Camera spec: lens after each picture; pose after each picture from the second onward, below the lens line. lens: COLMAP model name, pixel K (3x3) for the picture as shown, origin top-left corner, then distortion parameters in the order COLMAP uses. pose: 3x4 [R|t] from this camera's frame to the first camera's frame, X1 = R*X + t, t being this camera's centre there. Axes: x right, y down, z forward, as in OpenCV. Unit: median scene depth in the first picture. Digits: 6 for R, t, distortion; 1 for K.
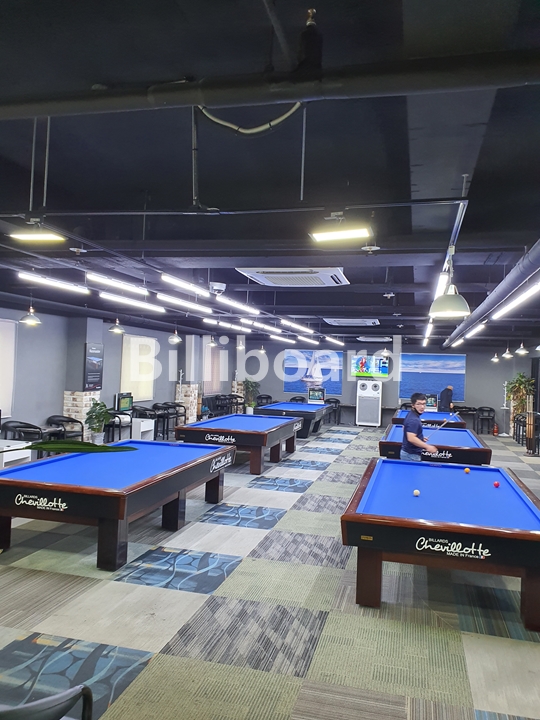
lens RADIAL K [[559.5, 0, 269.8], [0, 559.5, 347.2], [0, 0, 1]] dist [0.149272, -0.348864]
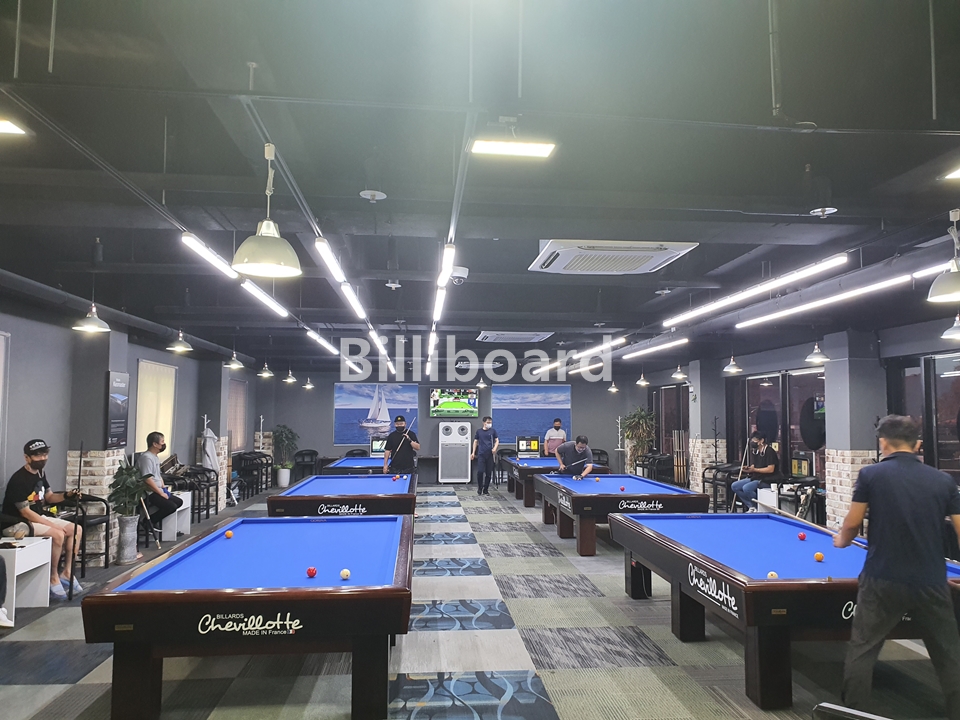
lens RADIAL K [[746.0, 0, 480.0], [0, 746.0, 360.0], [0, 0, 1]] dist [0.149272, -0.348864]
pose [[0.941611, -0.009550, 0.336567, -0.337256], [0.021498, 0.999263, -0.031791, 0.024068], [-0.336016, 0.037170, 0.941123, 0.134549]]
